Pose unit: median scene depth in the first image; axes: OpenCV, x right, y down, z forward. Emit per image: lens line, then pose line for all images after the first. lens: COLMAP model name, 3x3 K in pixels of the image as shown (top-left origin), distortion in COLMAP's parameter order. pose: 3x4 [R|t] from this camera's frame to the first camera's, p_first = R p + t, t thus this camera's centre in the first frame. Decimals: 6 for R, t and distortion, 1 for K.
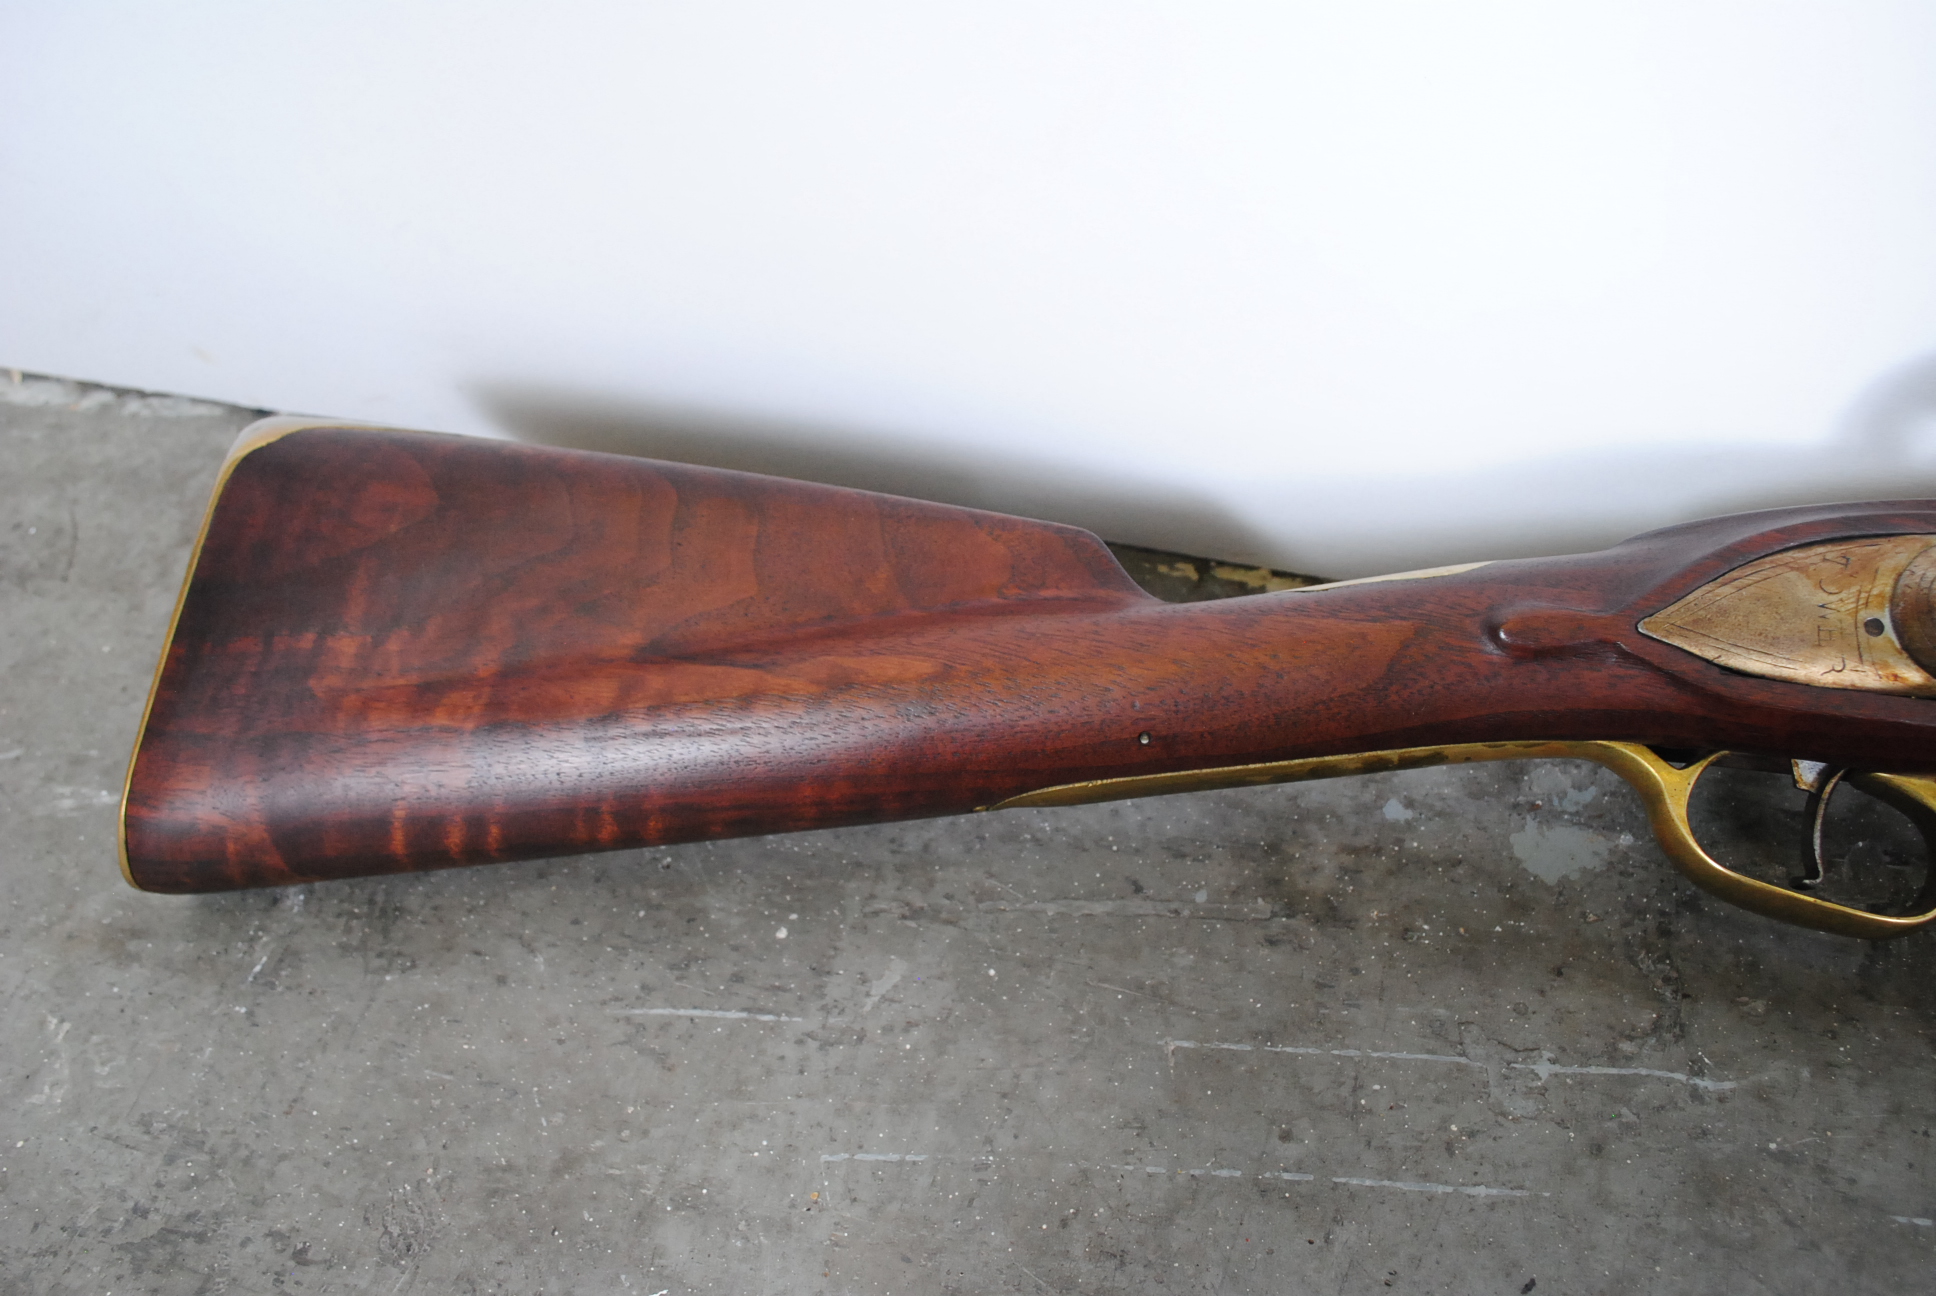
lens RADIAL K [[1715.1, 0, 968.0], [0, 1715.1, 648.0], [0, 0, 1]] dist [-0.047034, -0.011101]
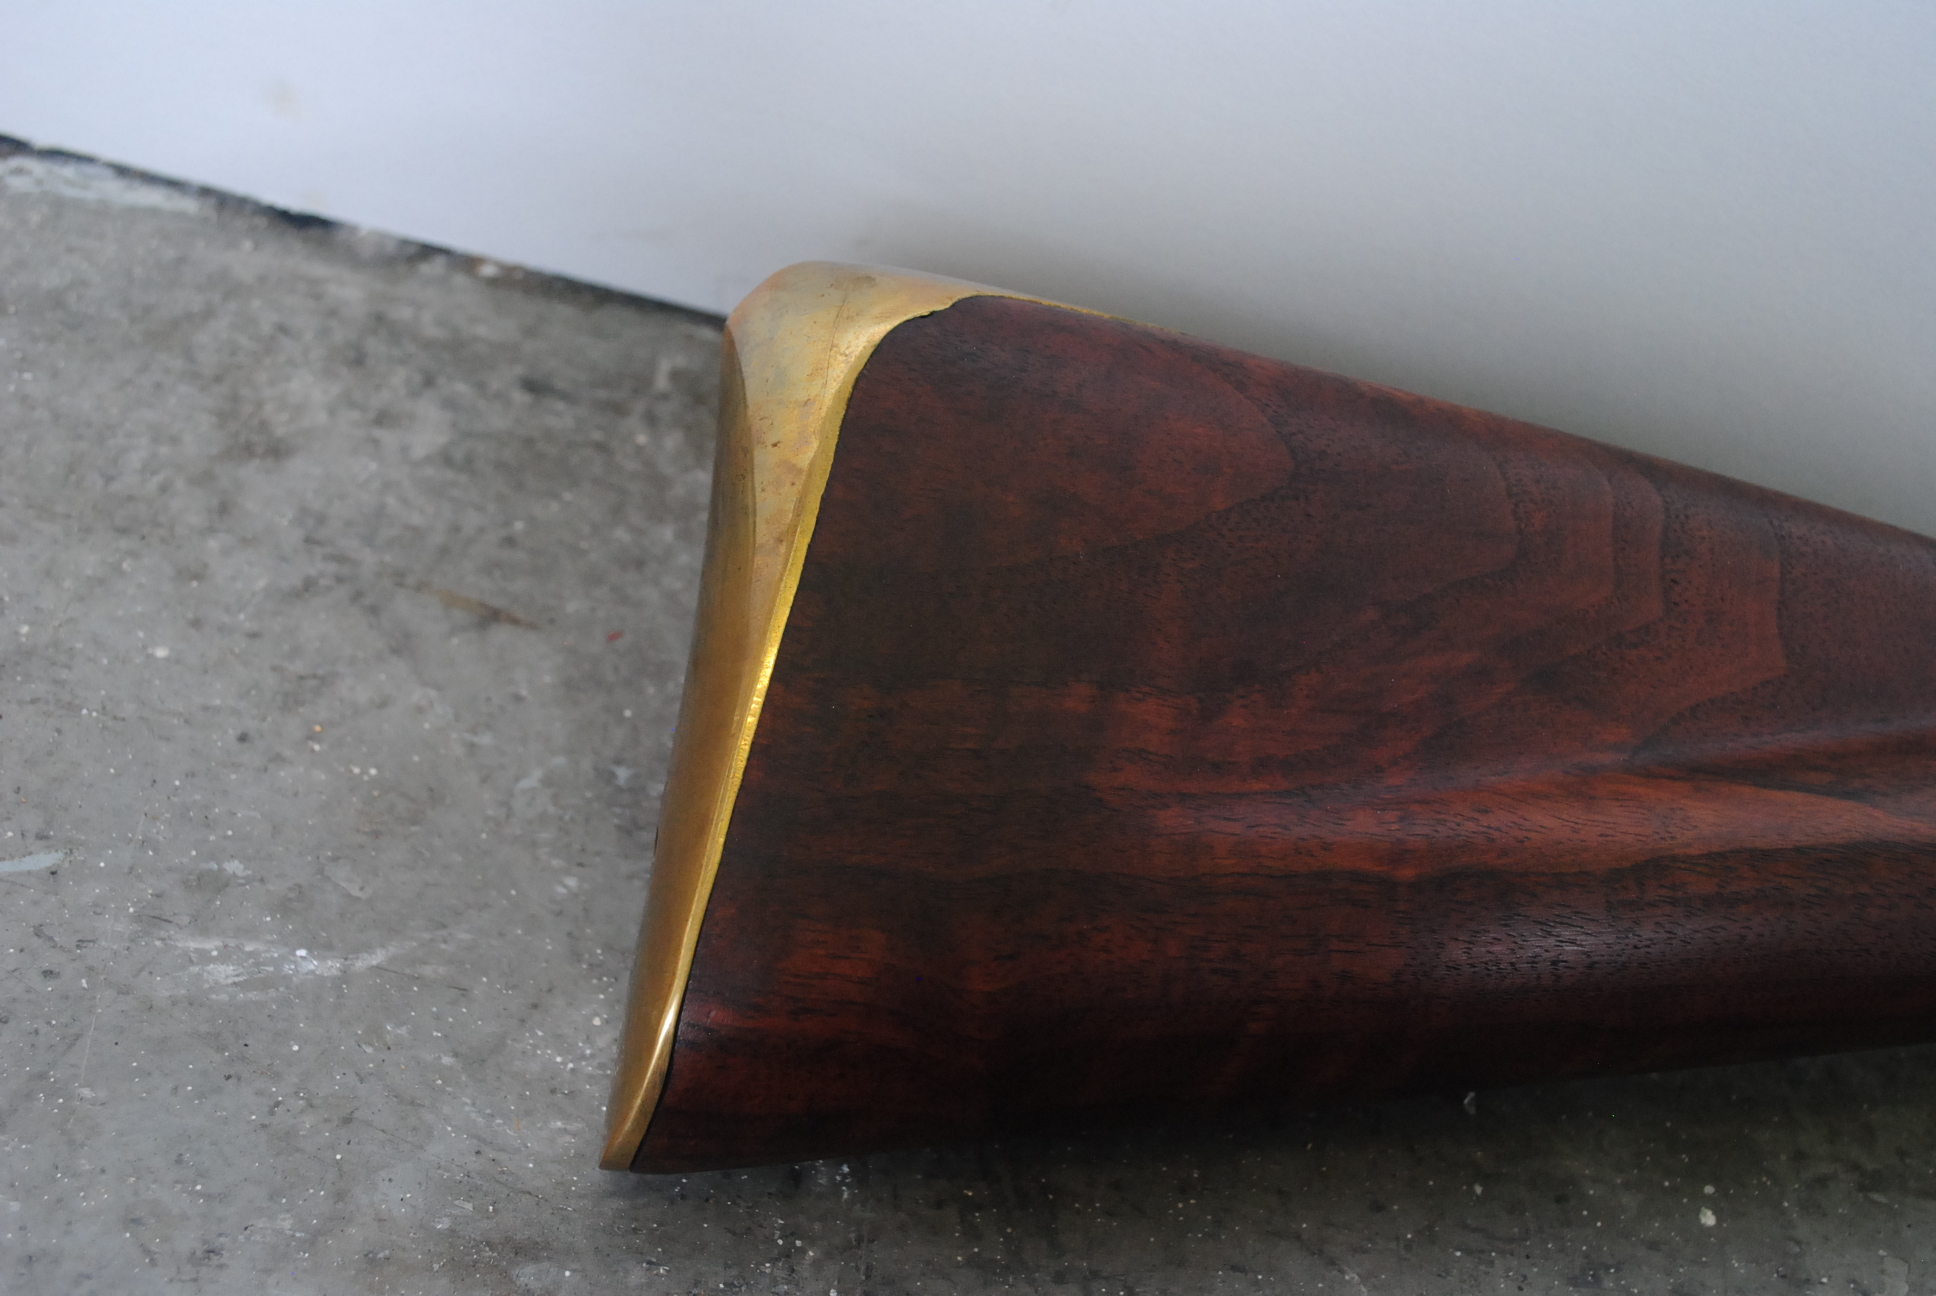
lens RADIAL K [[2281.5, 0, 968.0], [0, 2281.5, 648.0], [0, 0, 1]] dist [-0.019213, -0.051331]
pose [[0.910679, 0.074751, 0.406296, -0.694857], [-0.068289, 0.997202, -0.030404, 0.004189], [-0.407432, -0.000058, 0.913235, 0.355503]]
